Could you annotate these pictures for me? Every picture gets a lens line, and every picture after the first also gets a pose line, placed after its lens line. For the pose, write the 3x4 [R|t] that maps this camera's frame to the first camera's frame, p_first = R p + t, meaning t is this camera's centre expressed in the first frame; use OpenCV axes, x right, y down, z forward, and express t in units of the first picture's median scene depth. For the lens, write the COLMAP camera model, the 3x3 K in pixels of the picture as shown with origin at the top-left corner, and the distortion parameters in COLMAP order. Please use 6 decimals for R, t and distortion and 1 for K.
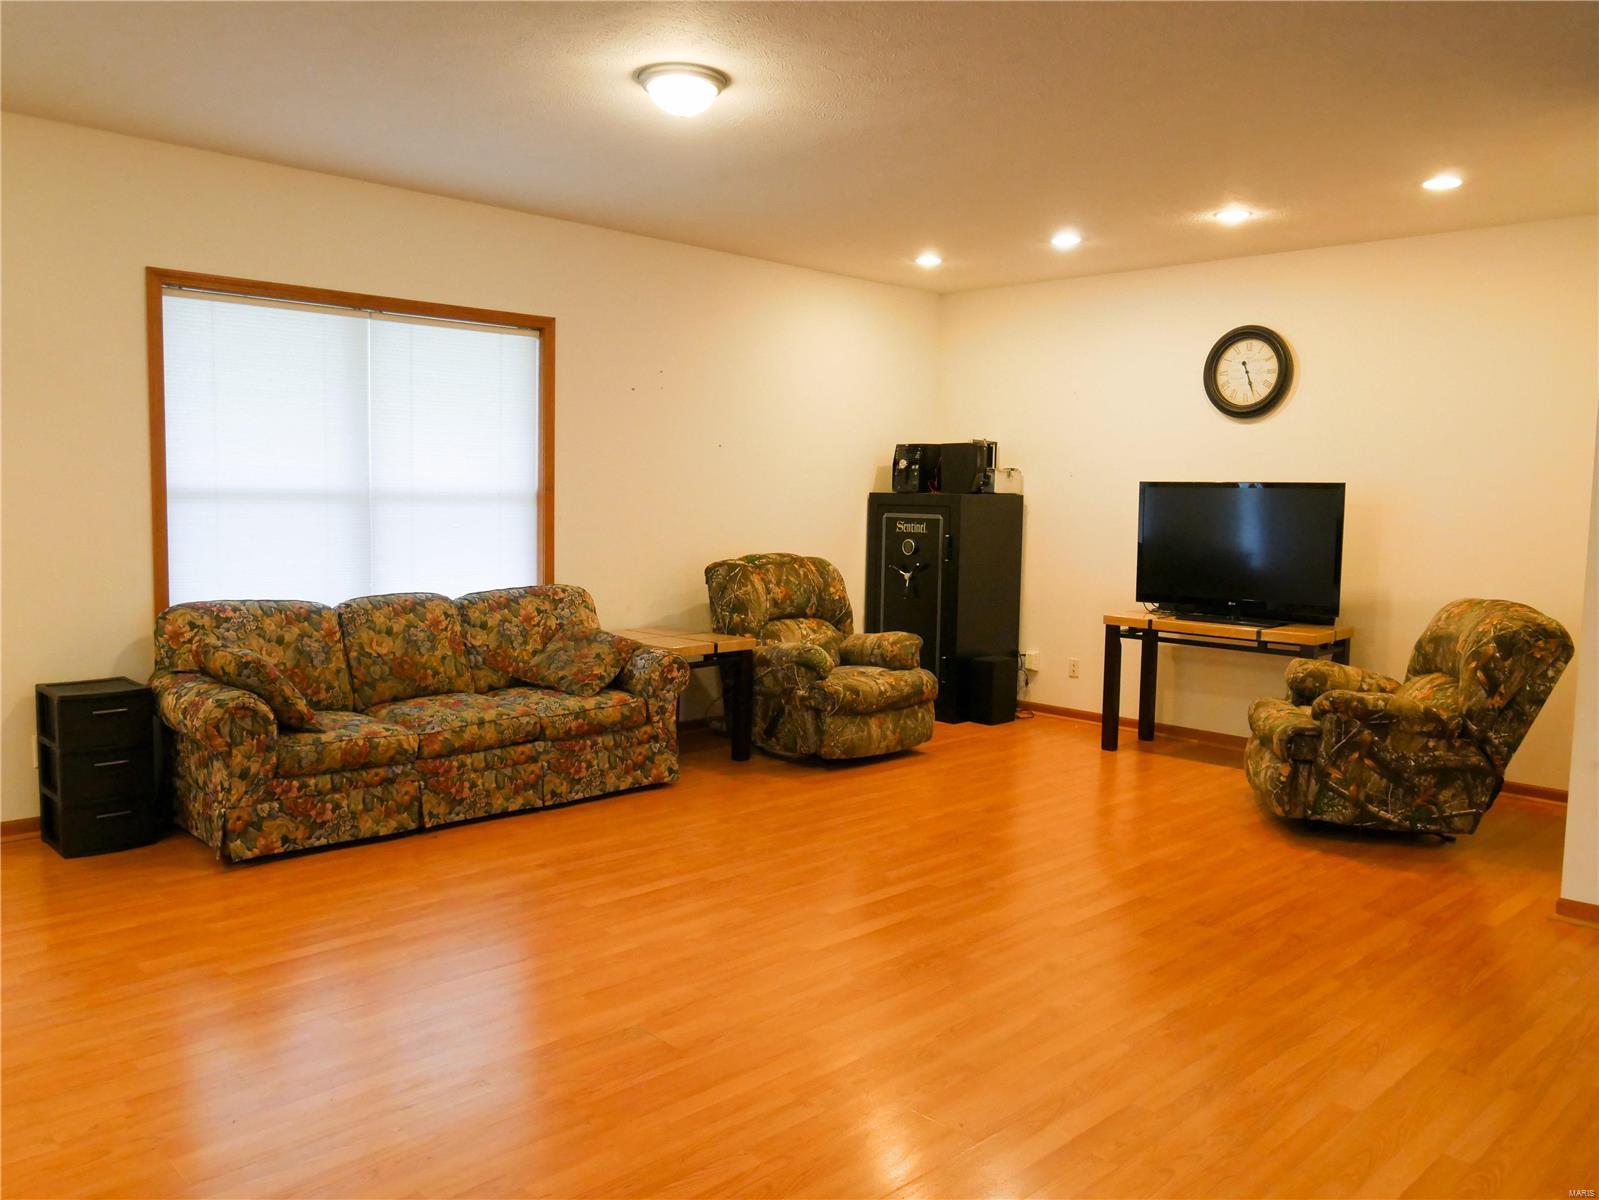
lens RADIAL K [[1237.7, 0, 794.0], [0, 1237.7, 592.9], [0, 0, 1]] dist [0.006780, -0.001678]
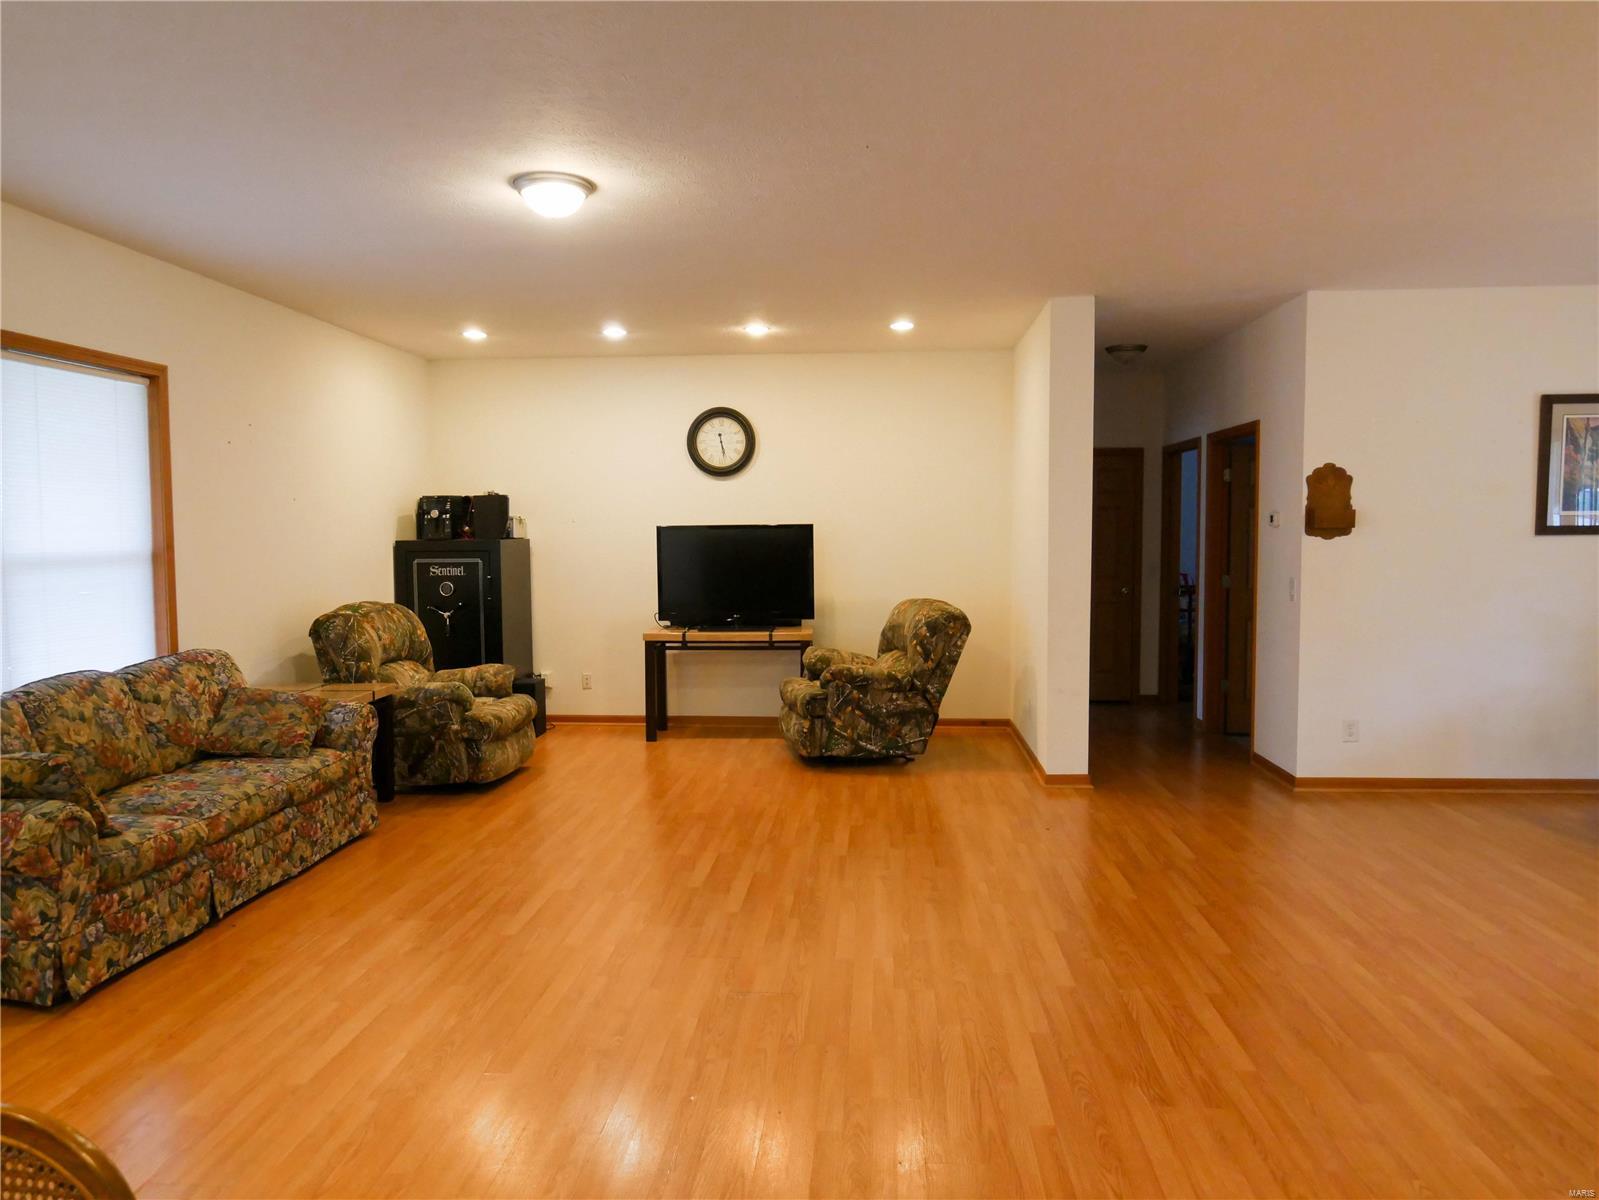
lens RADIAL K [[1095.0, 0, 797.6], [0, 1095.0, 601.0], [0, 0, 1]] dist [-0.008303, -0.003191]
pose [[0.748972, -0.067062, 0.659199, -0.432926], [0.077336, 0.996913, 0.013551, -0.021247], [-0.658073, 0.040830, 0.751846, 0.082304]]
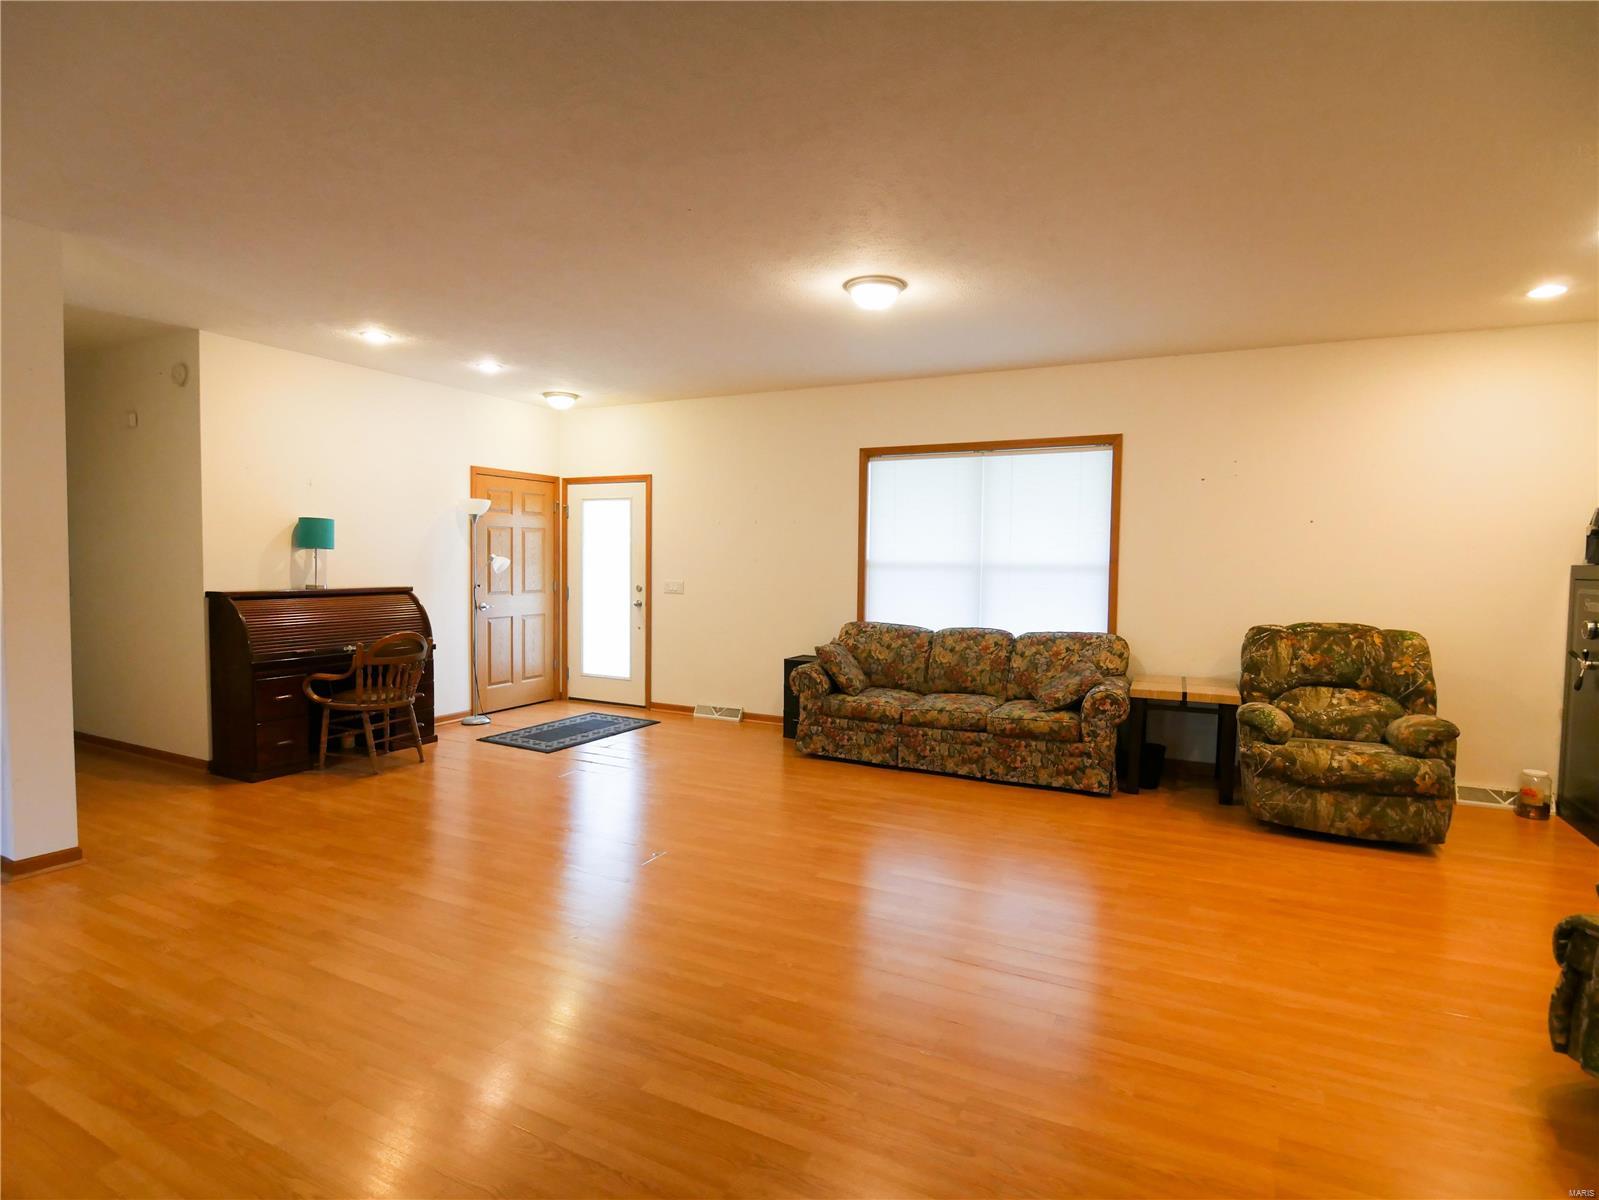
lens RADIAL K [[845.3, 0, 795.6], [0, 845.3, 594.9], [0, 0, 1]] dist [-0.005995, -0.001719]
pose [[0.319016, 0.024202, -0.947440, 0.620049], [-0.084962, 0.996379, -0.003156, -0.018188], [0.943933, 0.081504, 0.319917, 0.434568]]
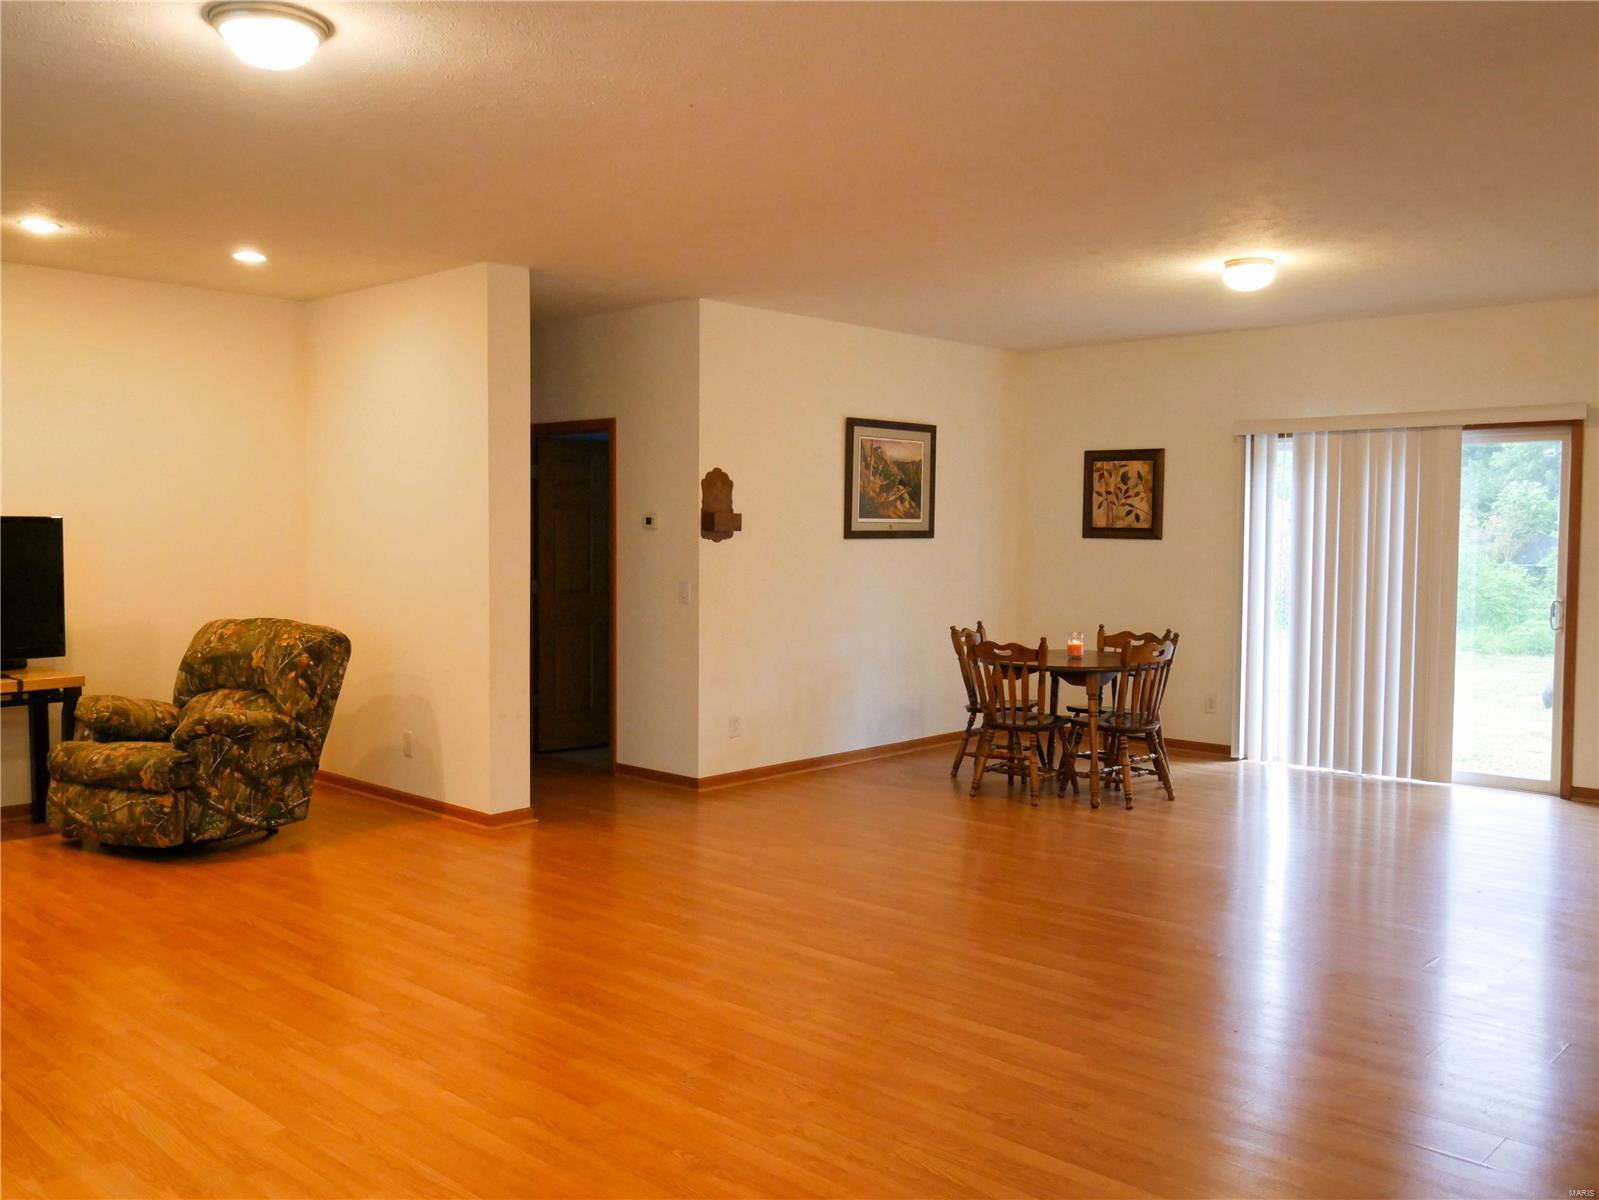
lens RADIAL K [[1333.5, 0, 798.2], [0, 1333.5, 607.6], [0, 0, 1]] dist [-0.018867, 0.001703]
pose [[-0.054353, -0.074286, 0.995755, -0.674114], [0.078509, 0.993824, 0.078428, -0.059454], [-0.995431, 0.082438, -0.048185, 0.527033]]
